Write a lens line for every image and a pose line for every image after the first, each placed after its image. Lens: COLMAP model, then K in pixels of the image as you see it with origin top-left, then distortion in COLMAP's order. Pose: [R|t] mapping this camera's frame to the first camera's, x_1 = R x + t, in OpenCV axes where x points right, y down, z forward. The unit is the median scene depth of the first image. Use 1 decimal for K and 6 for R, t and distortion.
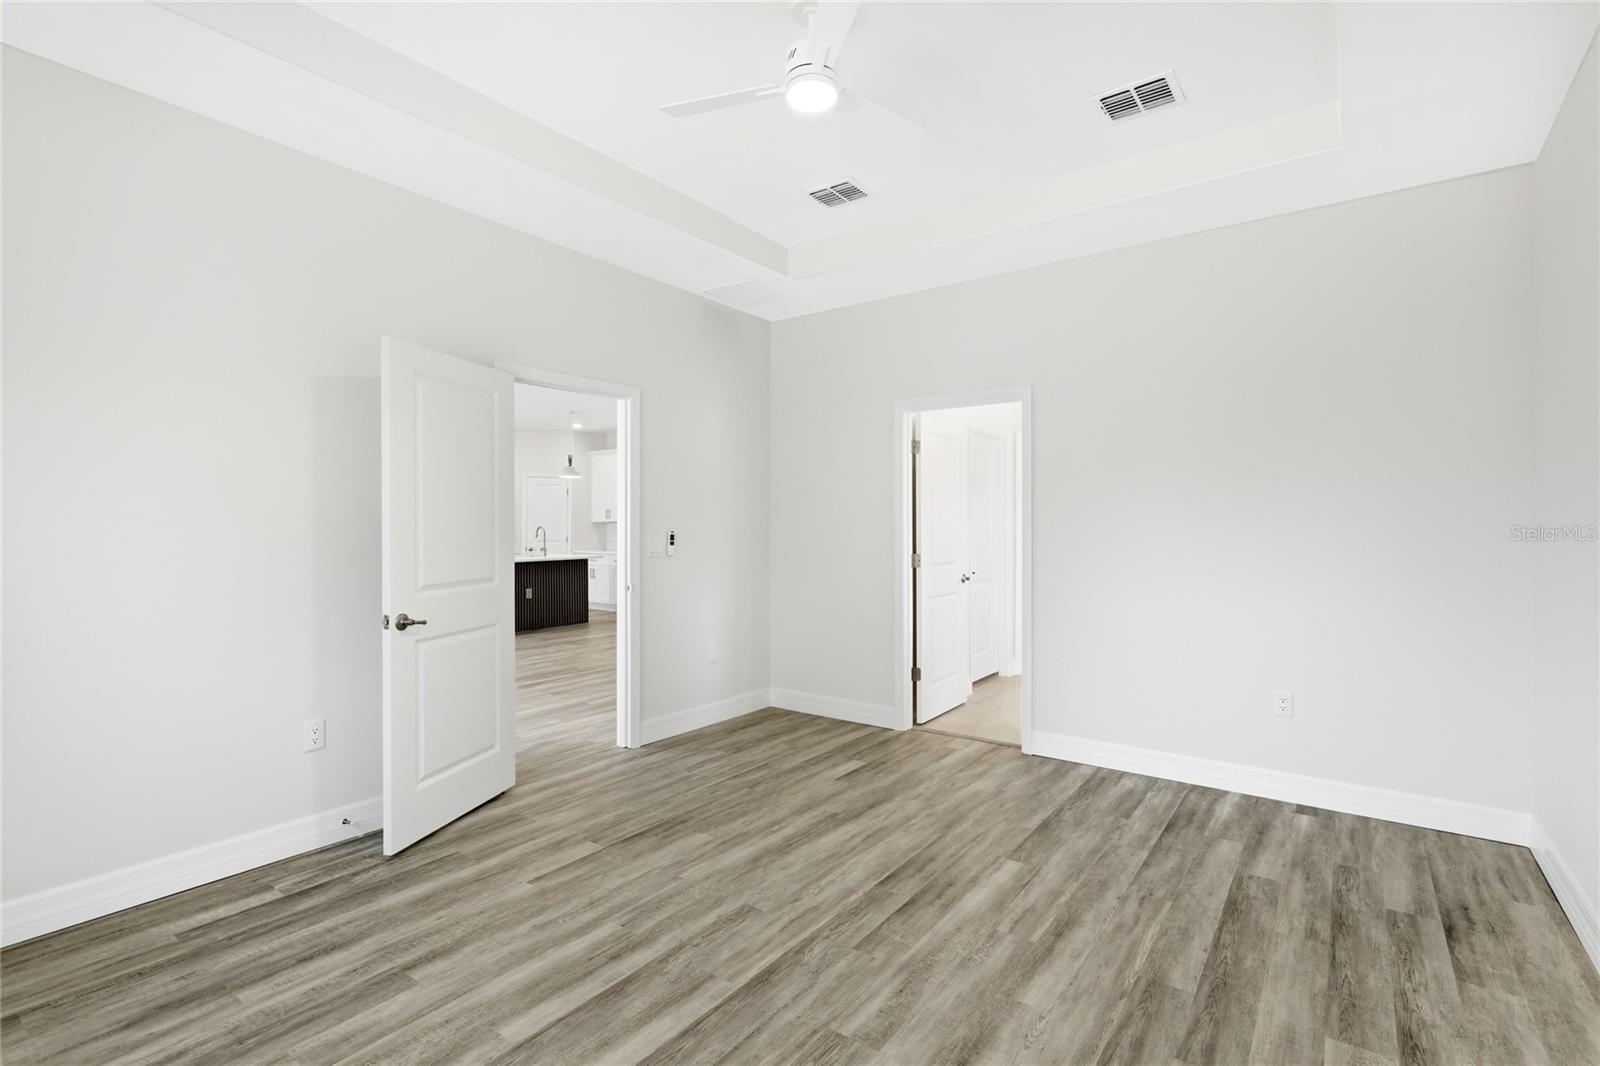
lens RADIAL K [[748.4, 0, 801.7], [0, 748.4, 530.3], [0, 0, 1]] dist [0.001346, -0.000664]
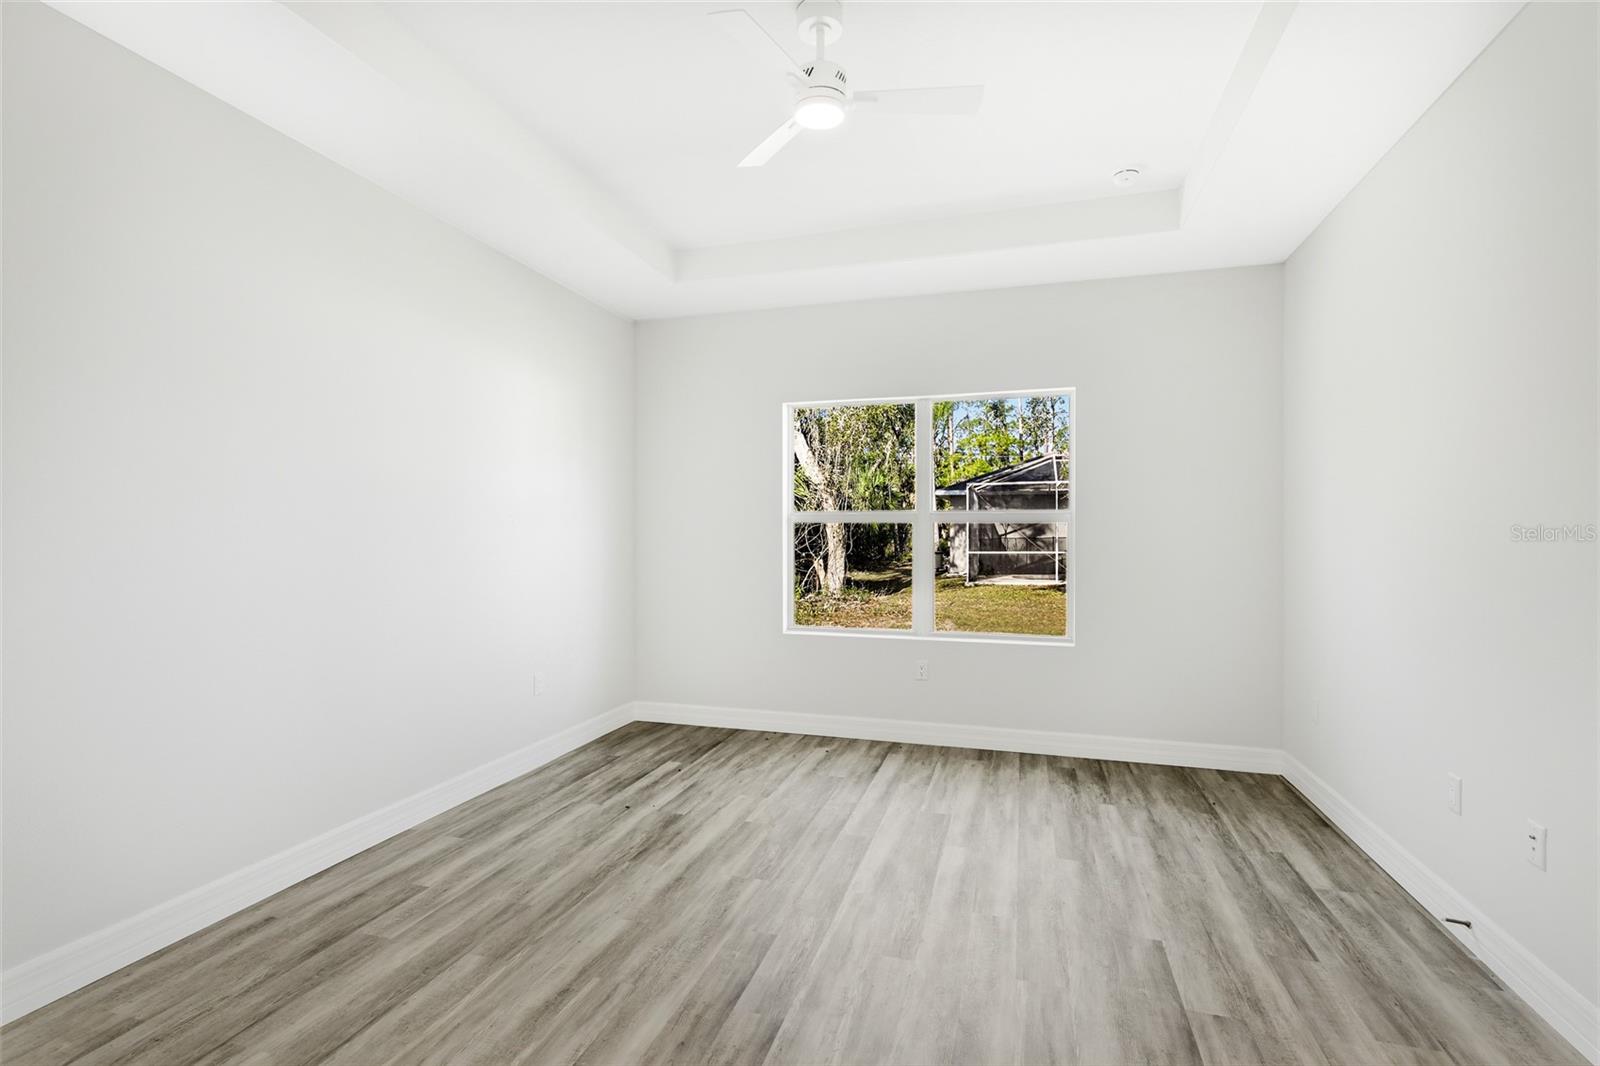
lens RADIAL K [[748.4, 0, 794.0], [0, 748.4, 530.7], [0, 0, 1]] dist [0.001346, -0.000664]
pose [[-0.947510, -0.003689, -0.319705, 0.353759], [-0.005149, 0.999980, 0.003721, -0.015188], [0.319684, 0.005172, -0.947510, 1.843318]]
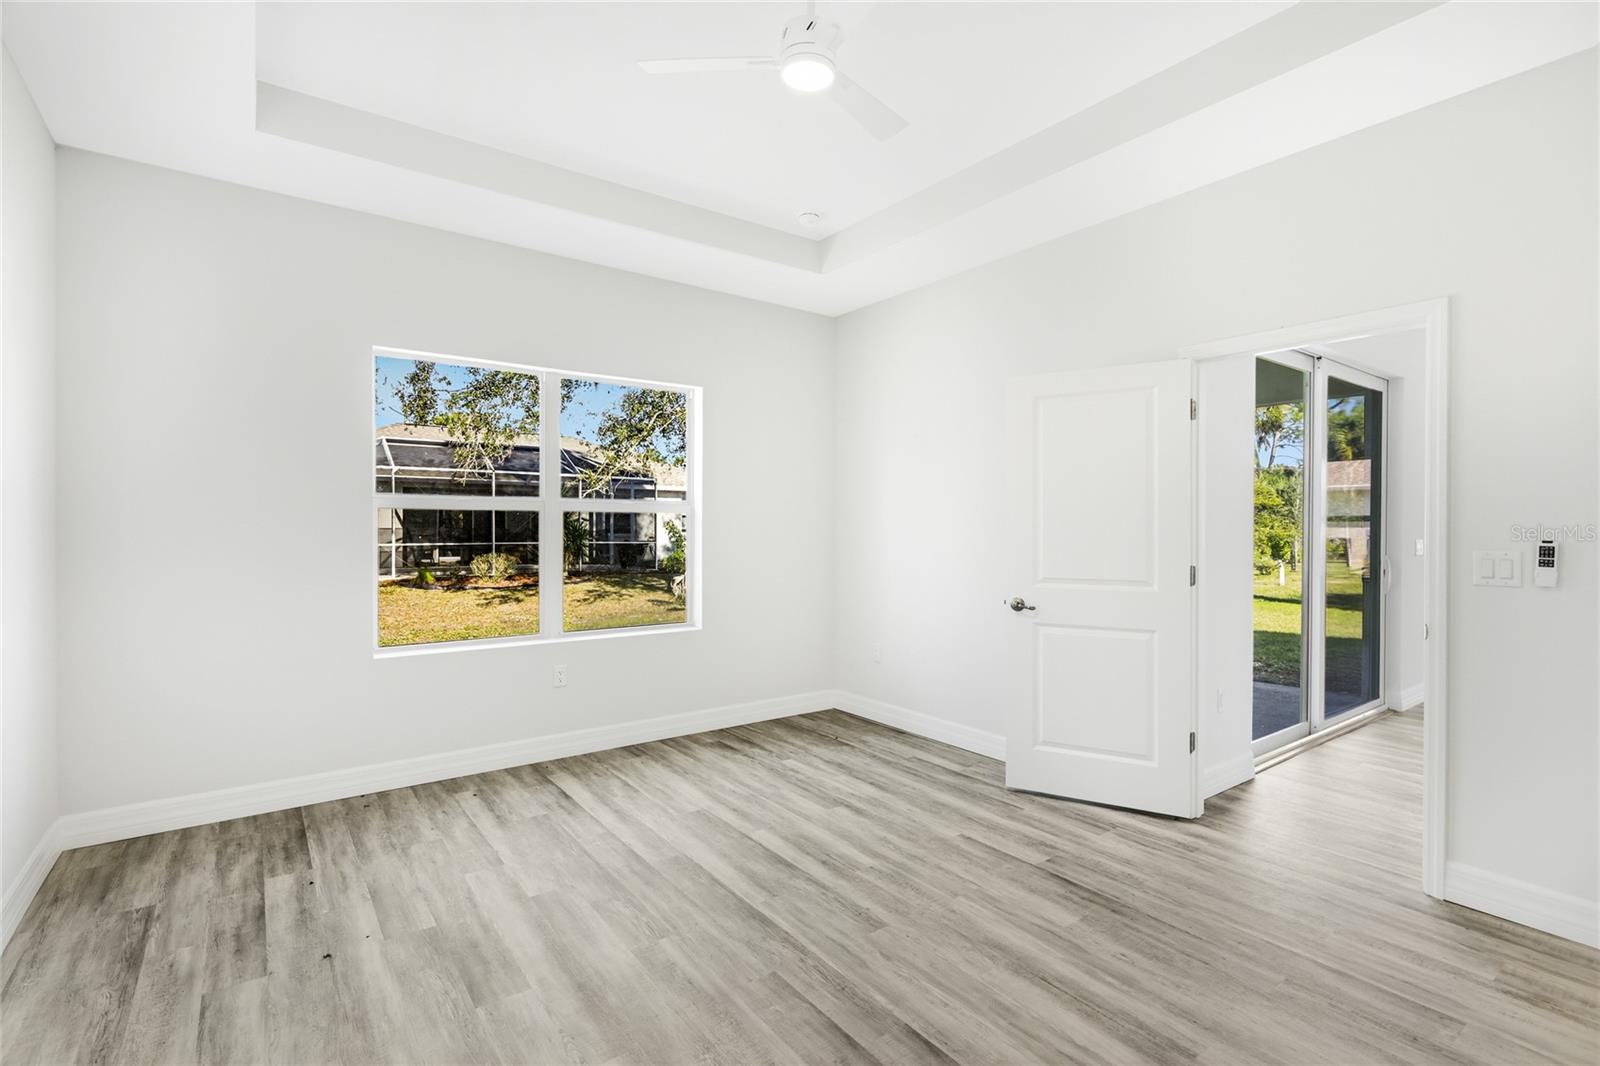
lens RADIAL K [[748.4, 0, 804.8], [0, 748.4, 525.7], [0, 0, 1]] dist [0.001346, -0.000664]
pose [[-0.298613, -0.001708, -0.954373, 0.883149], [-0.010847, 0.999940, 0.001604, -0.007017], [0.954313, 0.010831, -0.298614, 1.206885]]
